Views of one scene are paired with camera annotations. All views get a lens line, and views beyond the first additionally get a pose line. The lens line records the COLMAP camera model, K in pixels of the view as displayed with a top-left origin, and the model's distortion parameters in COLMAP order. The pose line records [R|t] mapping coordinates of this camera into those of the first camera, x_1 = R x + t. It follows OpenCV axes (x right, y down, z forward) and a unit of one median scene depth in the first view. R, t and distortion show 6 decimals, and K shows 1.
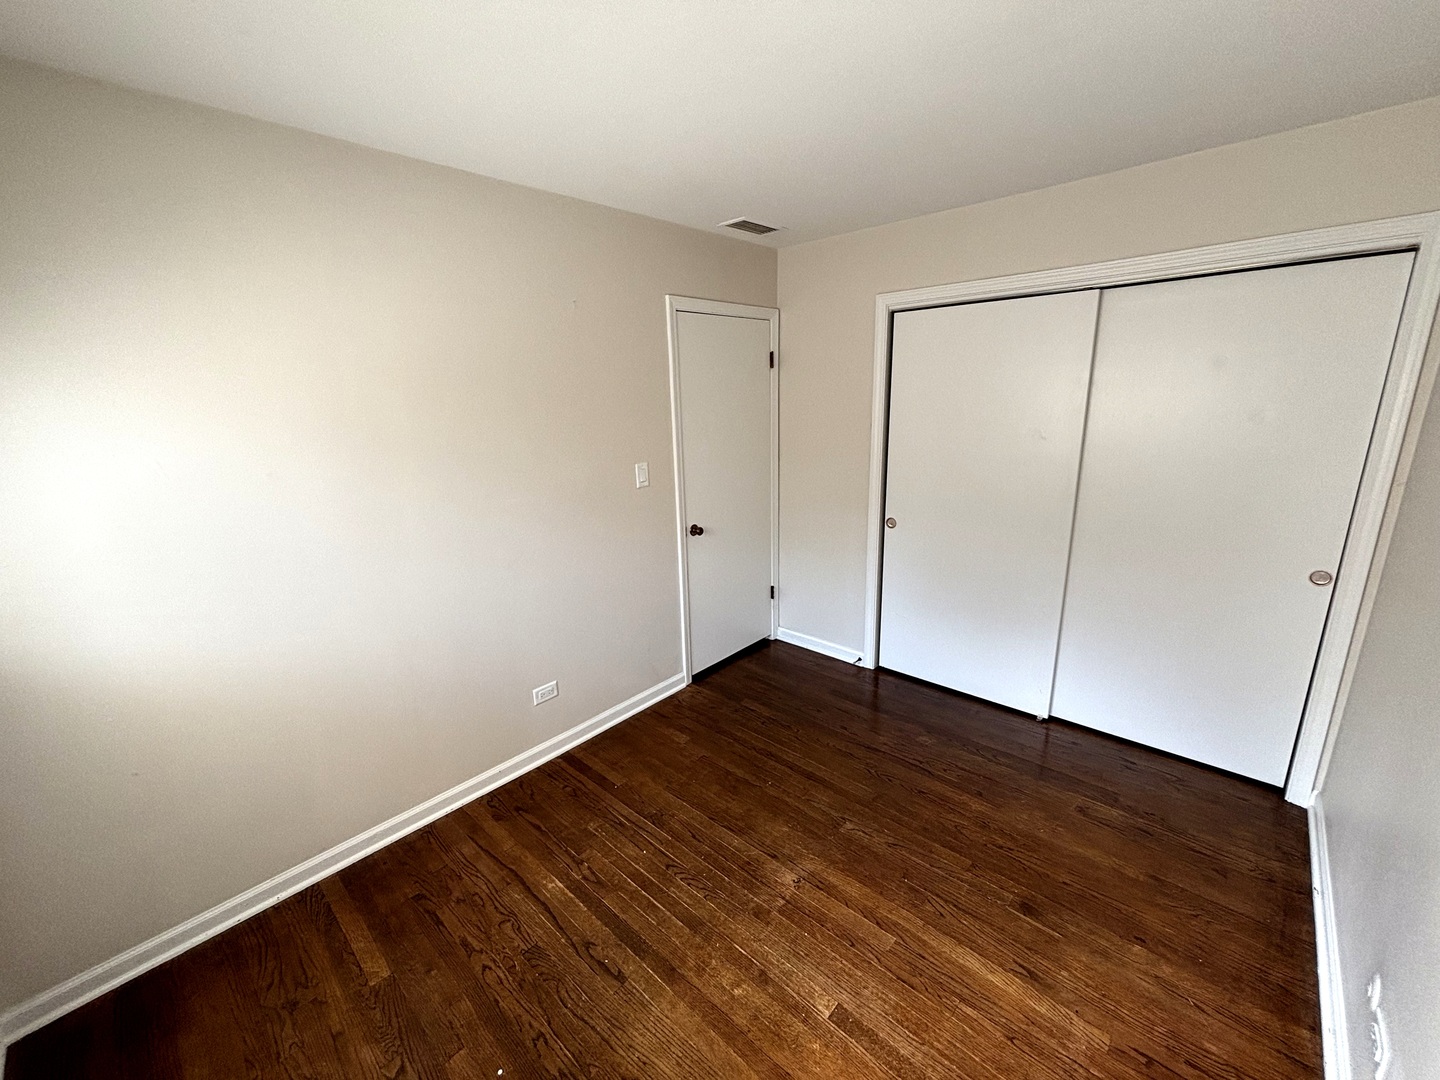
lens RADIAL K [[579.6, 0, 715.9], [0, 579.6, 538.5], [0, 0, 1]] dist [-0.002871, -0.000003]
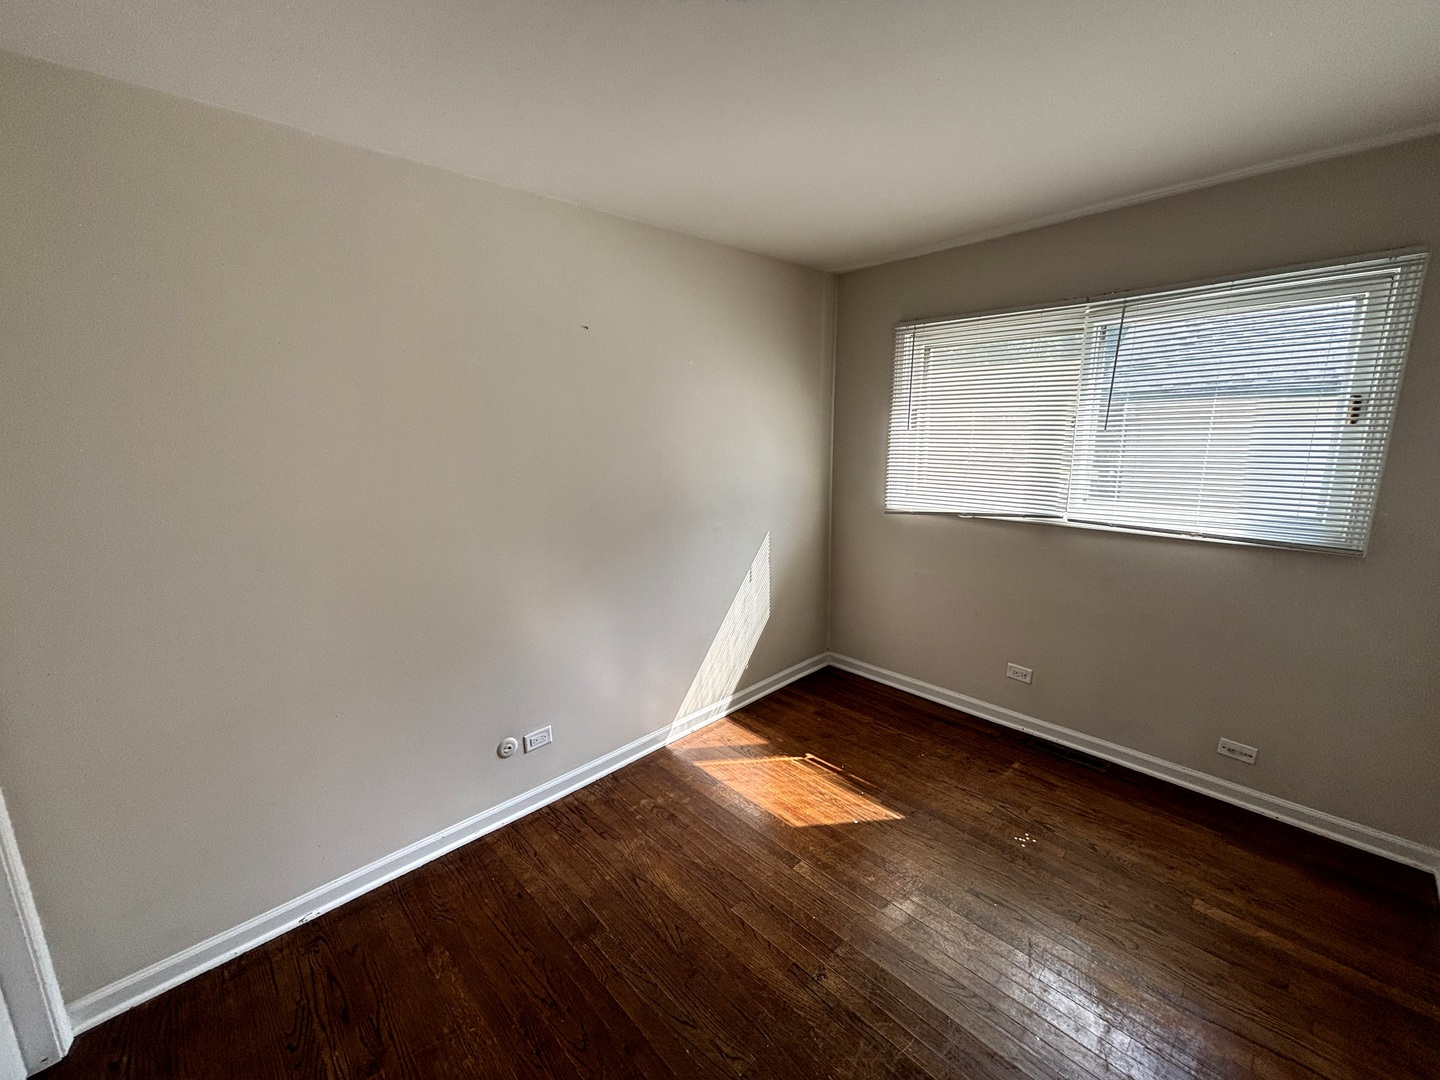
lens RADIAL K [[579.6, 0, 715.9], [0, 579.6, 538.5], [0, 0, 1]] dist [-0.002871, -0.000003]
pose [[-0.997041, 0.030866, 0.070404, 0.243883], [0.057961, 0.903453, 0.424751, -0.403847], [-0.050496, 0.427574, -0.902569, 1.699238]]
